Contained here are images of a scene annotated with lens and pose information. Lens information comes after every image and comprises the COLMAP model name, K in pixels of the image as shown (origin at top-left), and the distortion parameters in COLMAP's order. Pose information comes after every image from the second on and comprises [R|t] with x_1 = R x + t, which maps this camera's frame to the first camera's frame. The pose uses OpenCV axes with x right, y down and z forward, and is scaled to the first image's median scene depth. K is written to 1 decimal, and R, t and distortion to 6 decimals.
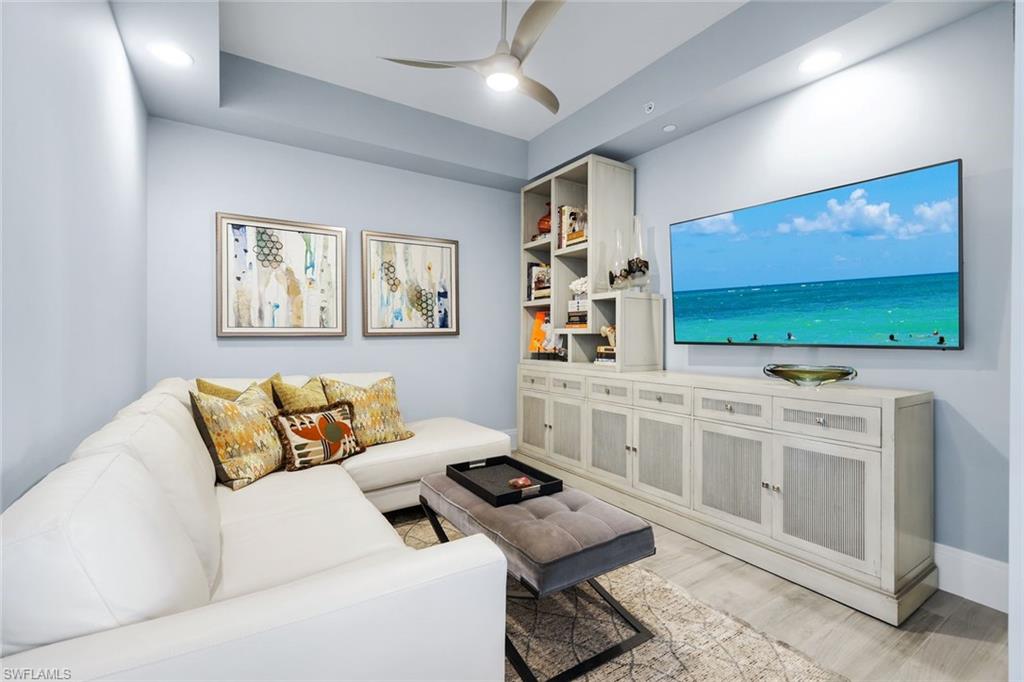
lens RADIAL K [[447.3, 0, 515.5], [0, 447.3, 338.6], [0, 0, 1]] dist [0.001280, 0.000066]
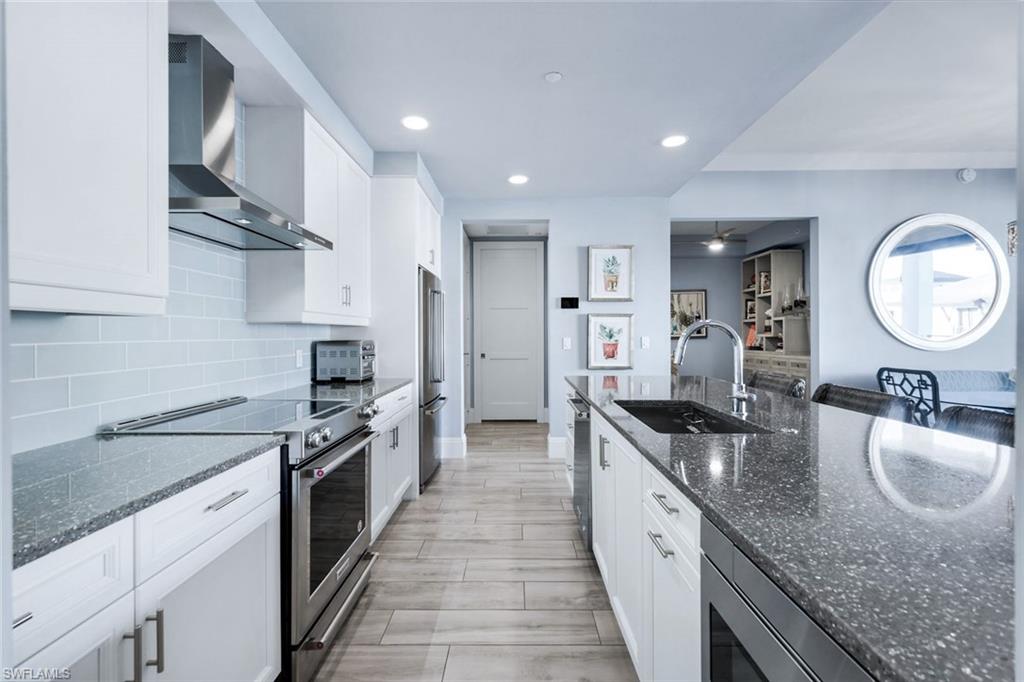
lens RADIAL K [[447.3, 0, 515.5], [0, 447.3, 338.6], [0, 0, 1]] dist [0.001280, 0.000066]
pose [[0.839256, -0.005560, -0.543708, 0.271477], [0.004809, 0.999985, -0.002802, -0.001736], [0.543715, -0.000263, 0.839270, -1.270136]]
